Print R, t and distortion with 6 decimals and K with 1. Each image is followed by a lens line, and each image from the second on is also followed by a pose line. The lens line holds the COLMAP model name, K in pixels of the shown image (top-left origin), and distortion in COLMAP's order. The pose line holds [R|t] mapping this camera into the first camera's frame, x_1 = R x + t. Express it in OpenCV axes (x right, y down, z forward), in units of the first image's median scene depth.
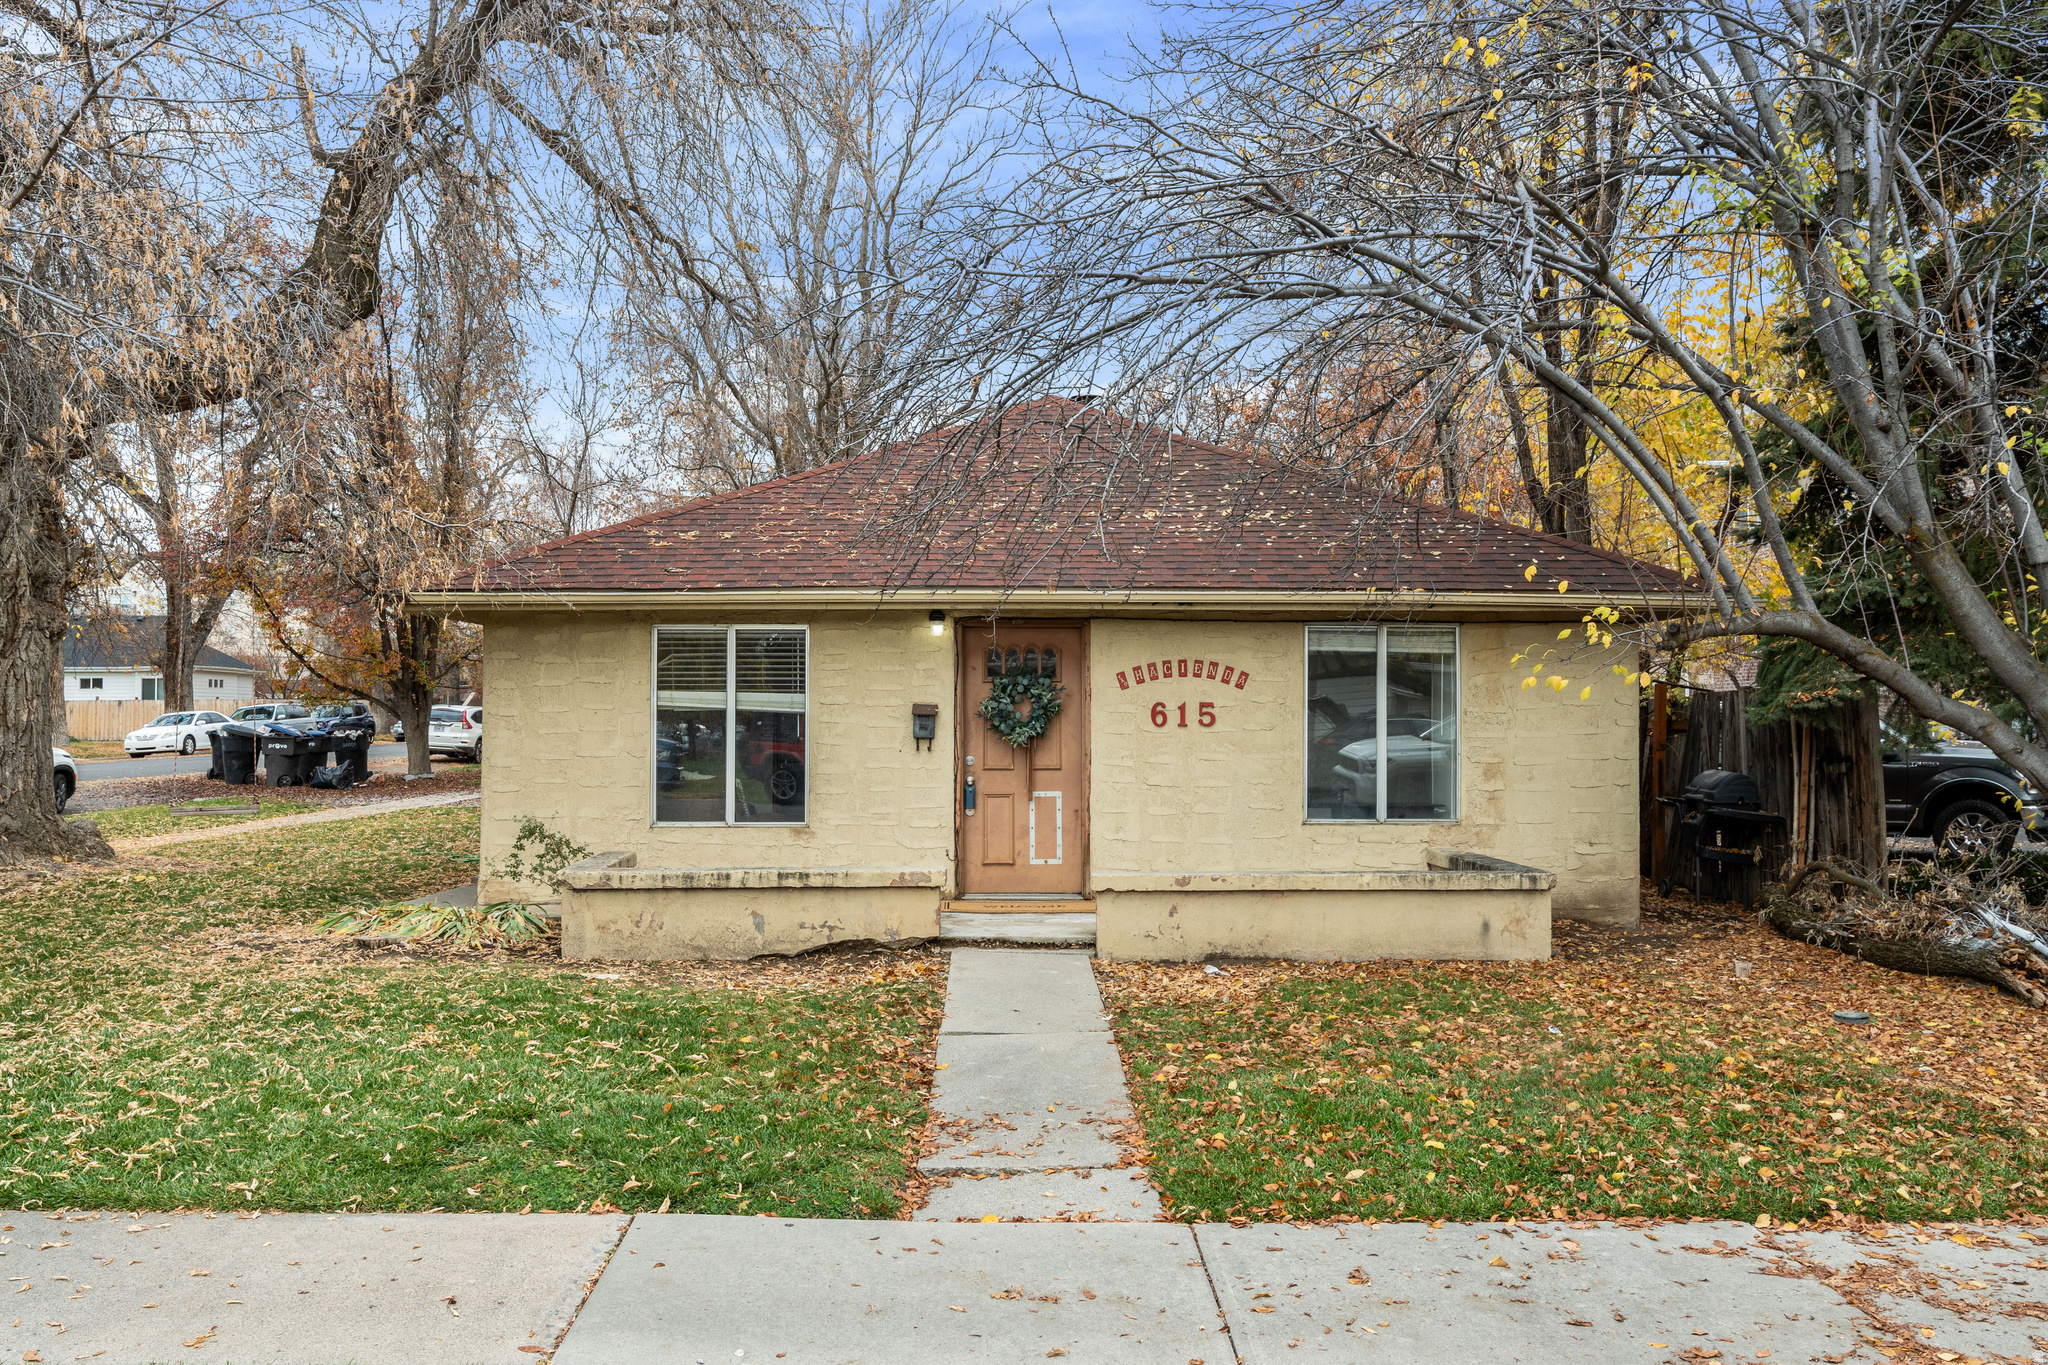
lens RADIAL K [[1575.6, 0, 1021.0], [0, 1575.6, 685.5], [0, 0, 1]] dist [0.020466, -0.009073]
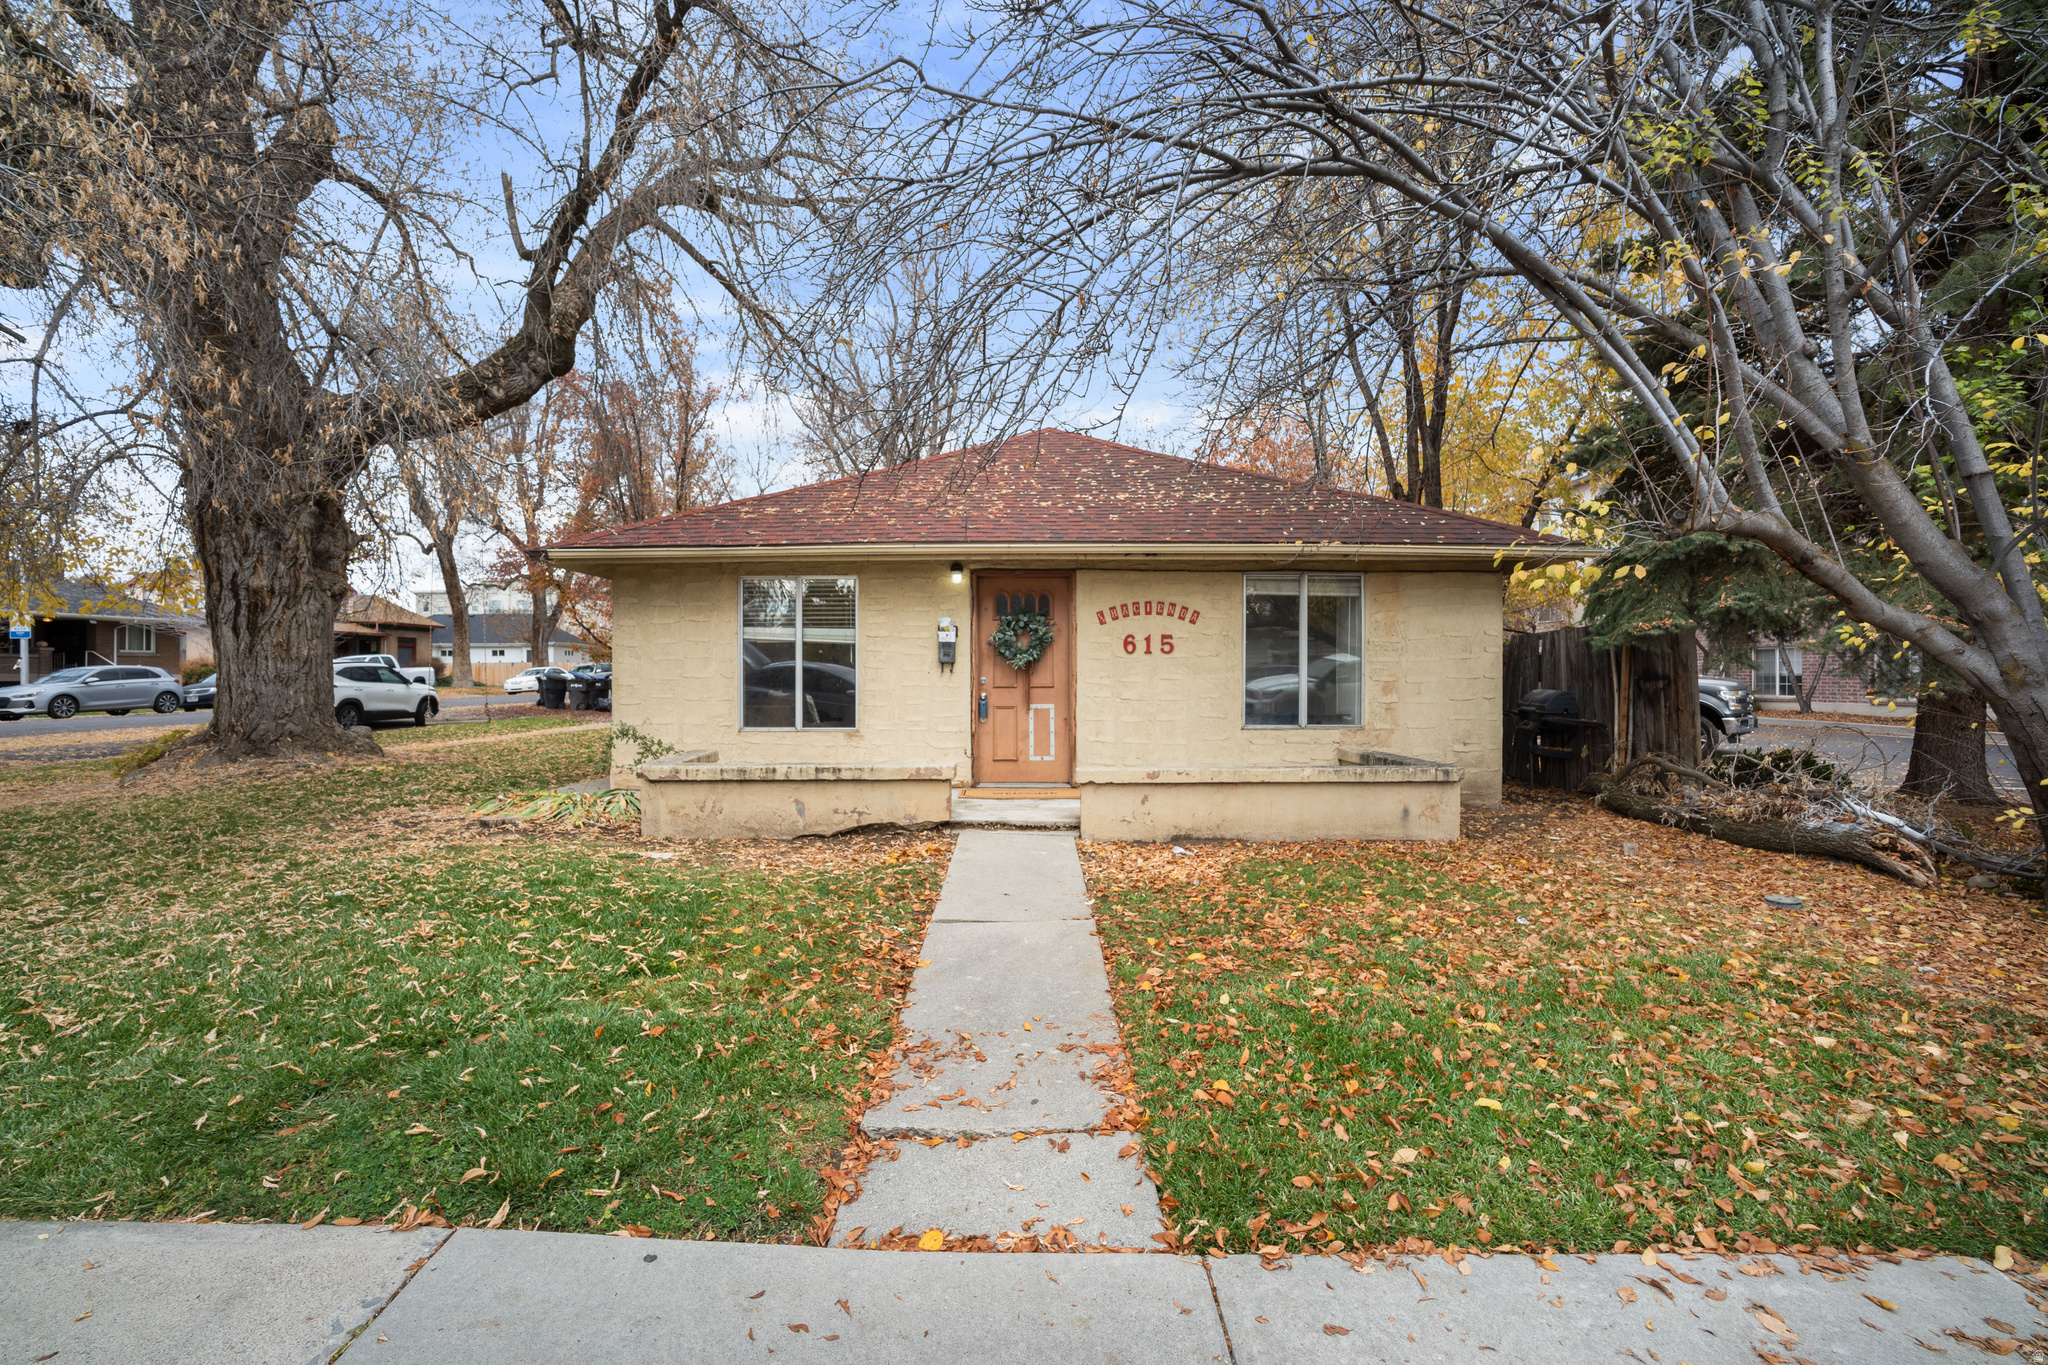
lens RADIAL K [[903.4, 0, 1013.6], [0, 903.4, 675.7], [0, 0, 1]] dist [-0.028165, 0.009533]
pose [[0.999581, -0.002101, -0.028884, 0.016908], [0.002702, 0.999780, 0.020812, 0.034018], [0.028834, -0.020881, 0.999366, 0.311352]]
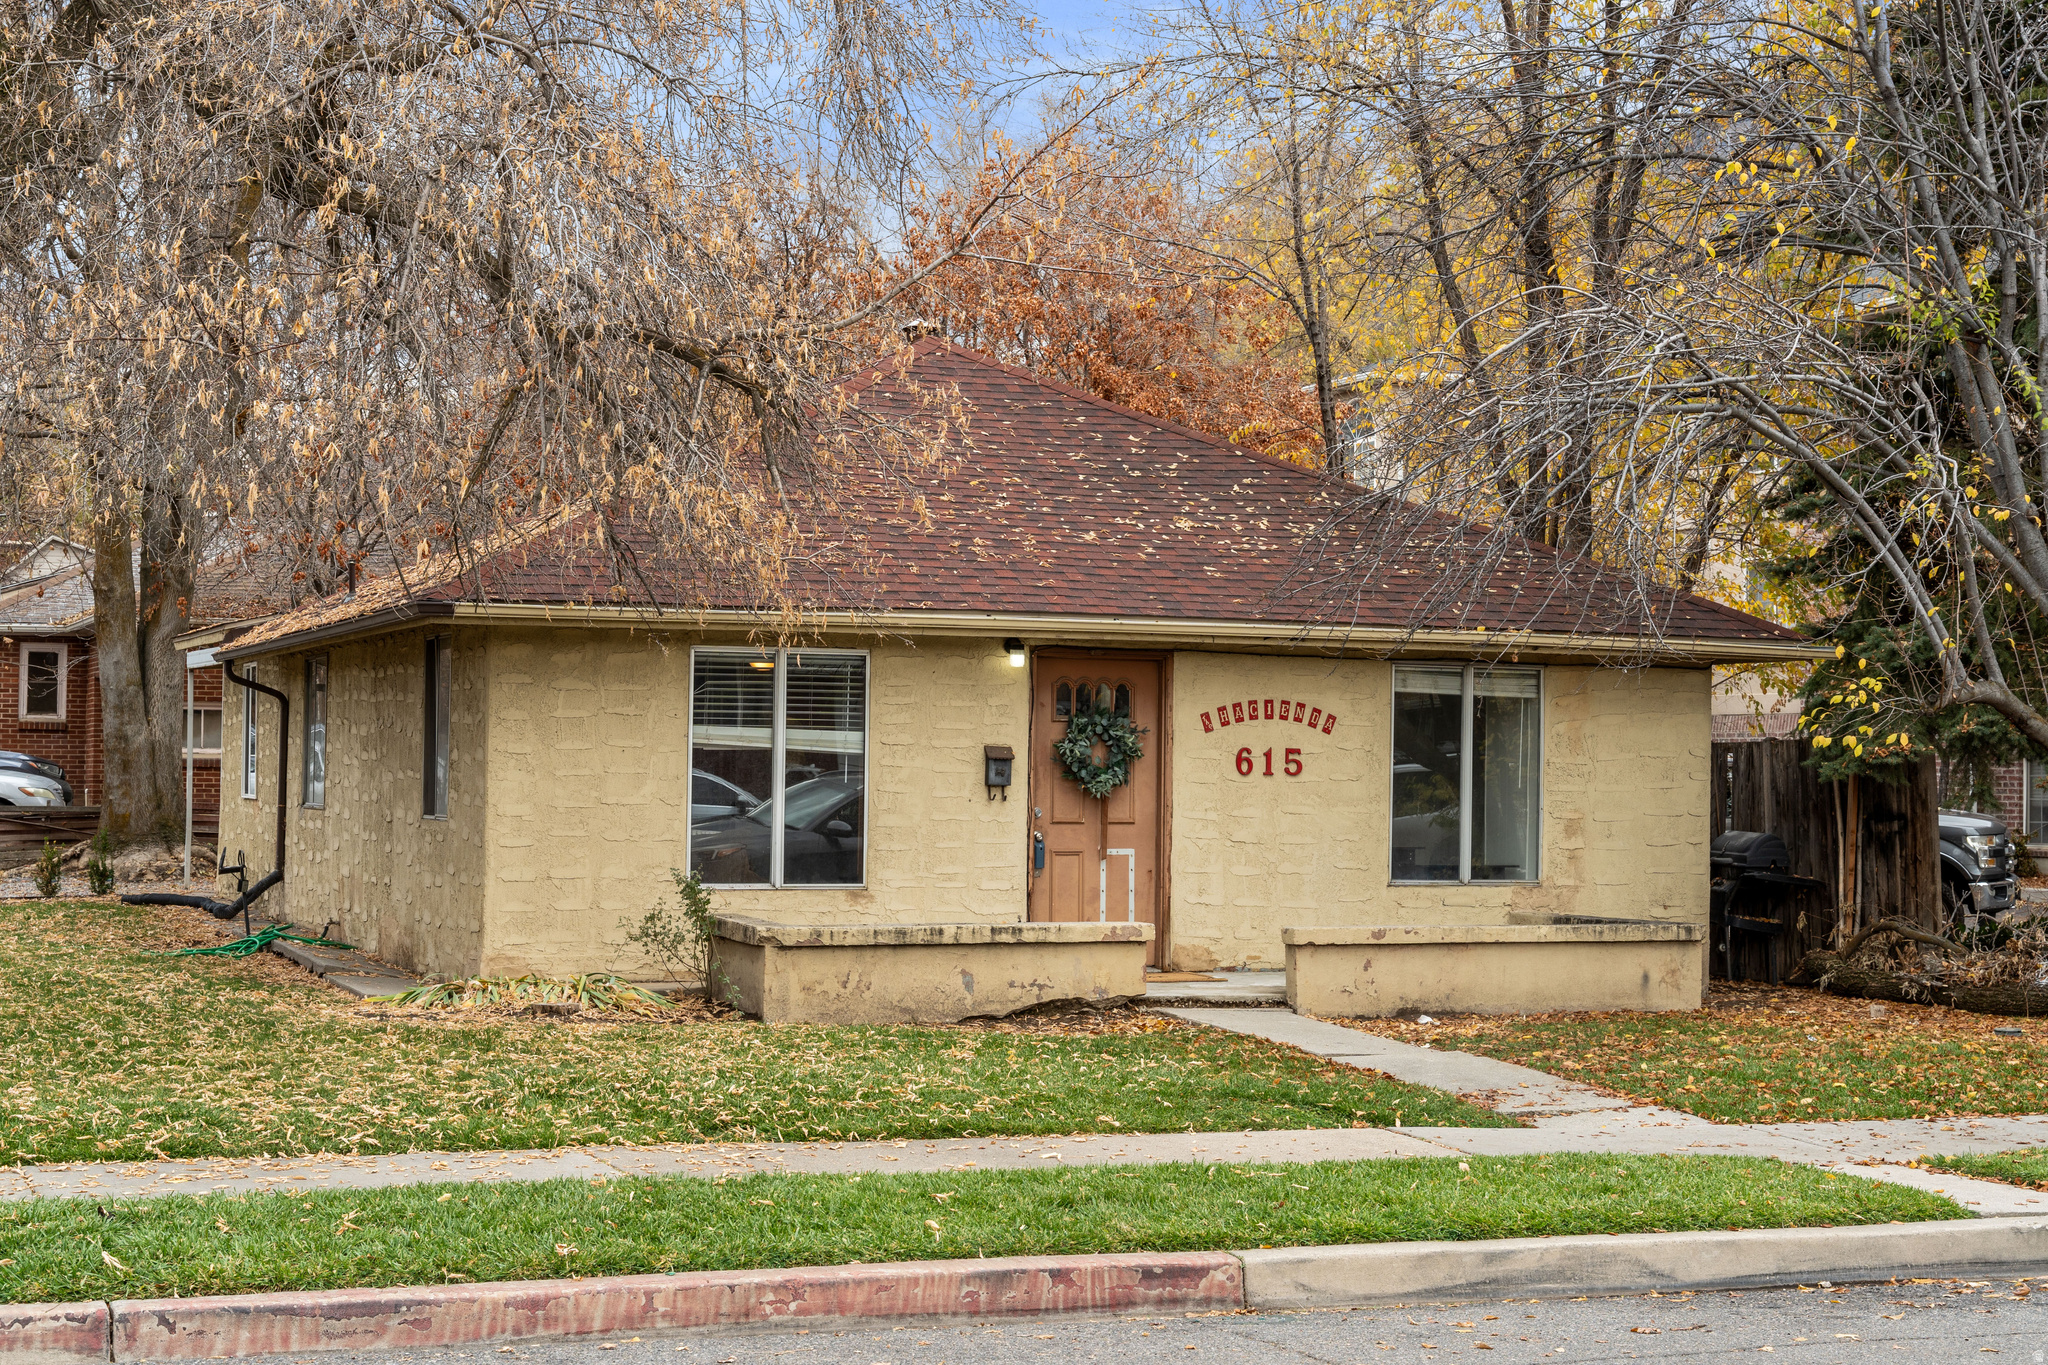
lens RADIAL K [[3302.0, 0, 1023.8], [0, 3302.0, 681.3], [0, 0, 1]] dist [0.048613, 0.000000]
pose [[0.935374, 0.020596, 0.353060, -0.811454], [-0.018784, 0.999787, -0.008558, -0.009824], [-0.353161, 0.001373, 0.935562, -0.814730]]
